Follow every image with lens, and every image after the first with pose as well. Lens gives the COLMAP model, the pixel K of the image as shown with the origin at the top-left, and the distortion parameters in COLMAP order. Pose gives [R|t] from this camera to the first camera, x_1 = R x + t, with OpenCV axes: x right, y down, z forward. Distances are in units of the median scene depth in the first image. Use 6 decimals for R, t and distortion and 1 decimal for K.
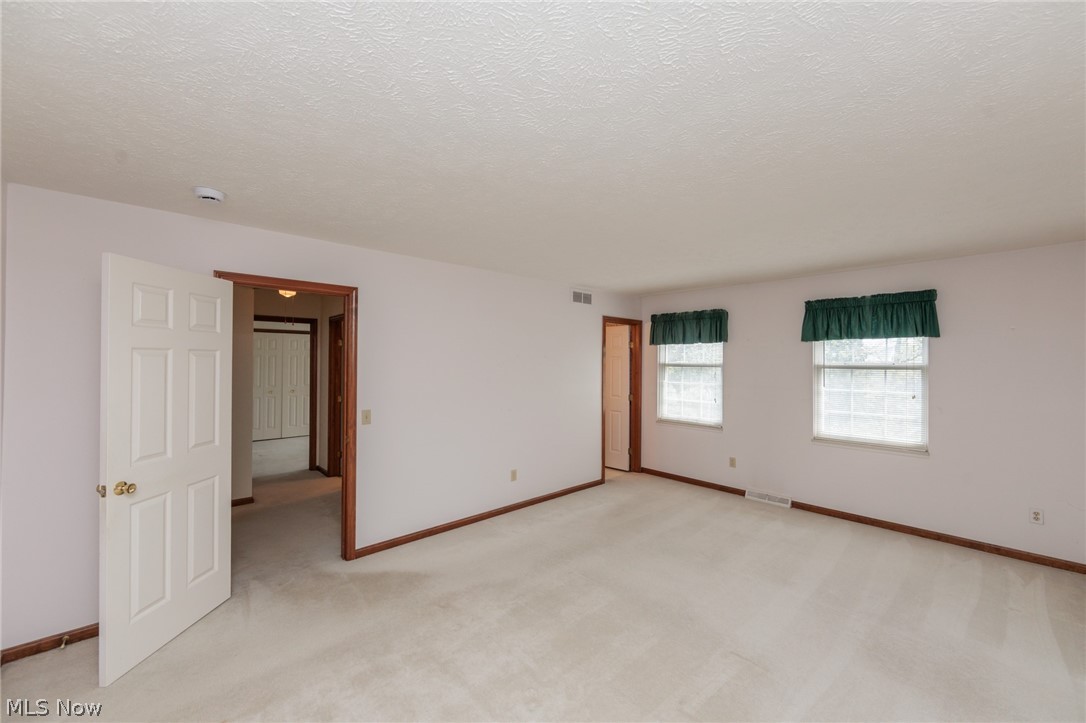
lens RADIAL K [[424.0, 0, 545.1], [0, 424.0, 359.0], [0, 0, 1]] dist [-0.001956, -0.000122]
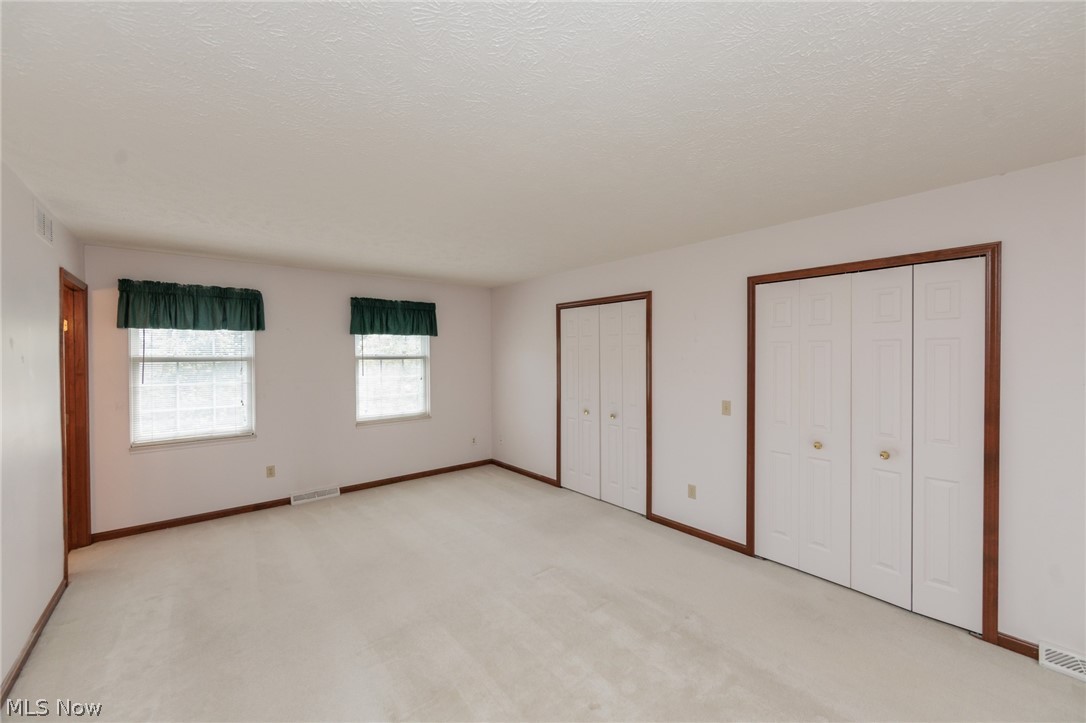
lens RADIAL K [[424.0, 0, 545.1], [0, 424.0, 359.0], [0, 0, 1]] dist [-0.001956, -0.000122]
pose [[0.051912, -0.017317, 0.998501, -0.368889], [-0.002183, 0.999845, 0.017454, 0.000317], [-0.998649, -0.003086, 0.051867, 0.390696]]
